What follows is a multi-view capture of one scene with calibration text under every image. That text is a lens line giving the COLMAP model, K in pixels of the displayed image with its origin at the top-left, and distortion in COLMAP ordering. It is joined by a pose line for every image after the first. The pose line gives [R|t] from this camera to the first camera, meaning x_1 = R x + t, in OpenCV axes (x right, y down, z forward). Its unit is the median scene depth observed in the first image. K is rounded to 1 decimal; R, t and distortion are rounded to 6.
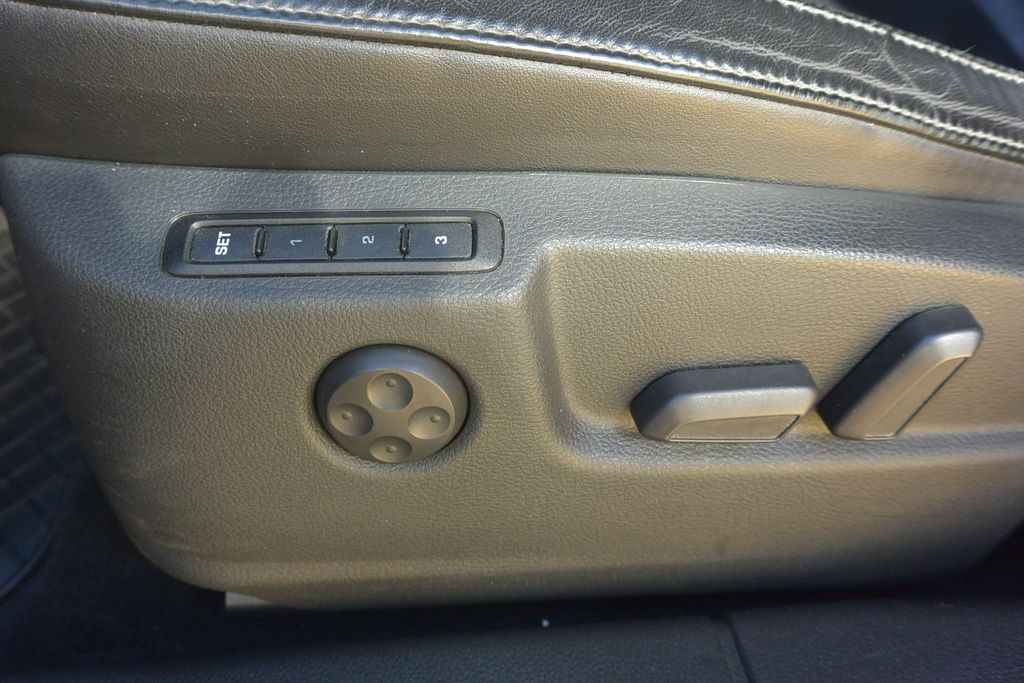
lens RADIAL K [[779.9, 0, 510.1], [0, 779.9, 334.6], [0, 0, 1]] dist [-0.001901, 0.010228]
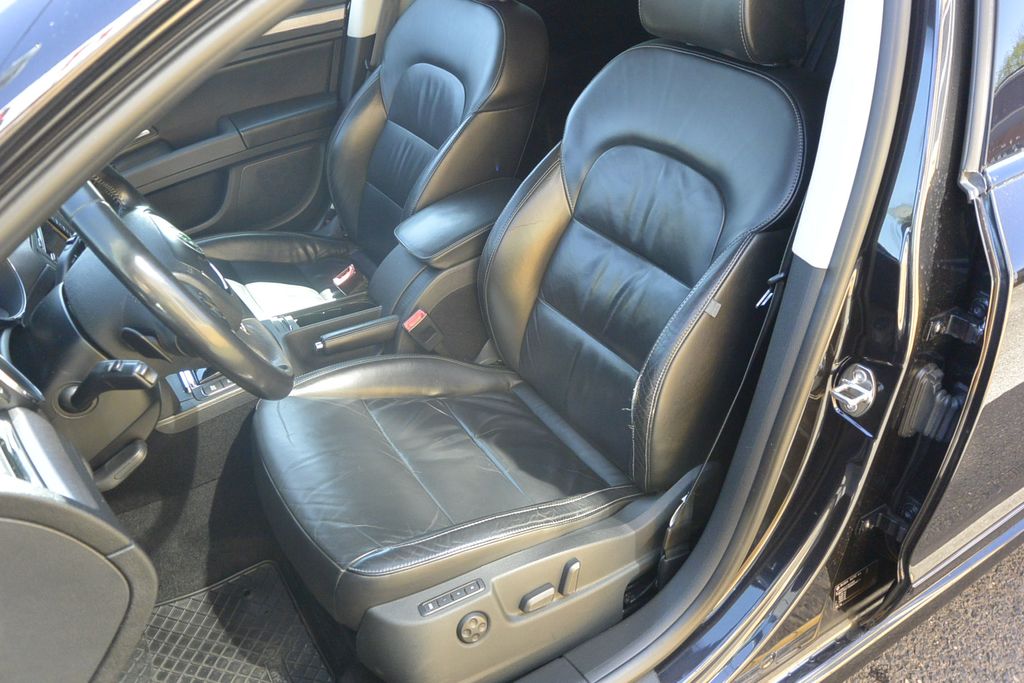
lens RADIAL K [[779.9, 0, 504.6], [0, 779.9, 341.1], [0, 0, 1]] dist [-0.001901, 0.010228]
pose [[0.903222, -0.293852, 0.312796, -0.909226], [0.385319, 0.876192, -0.289512, 0.016063], [-0.188995, 0.382020, 0.904622, -3.765537]]
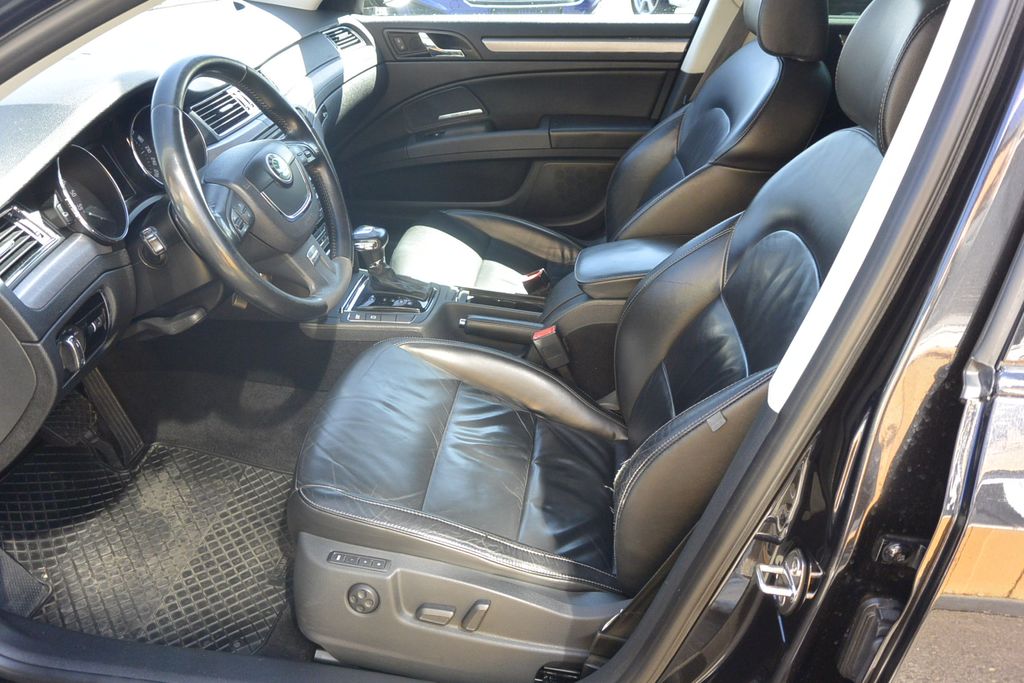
lens RADIAL K [[779.9, 0, 511.4], [0, 779.9, 343.1], [0, 0, 1]] dist [-0.001901, 0.010228]
pose [[0.974190, 0.116857, -0.193126, 1.442657], [-0.184759, 0.904320, -0.384799, 0.341537], [0.129681, 0.410549, 0.902570, -3.750559]]
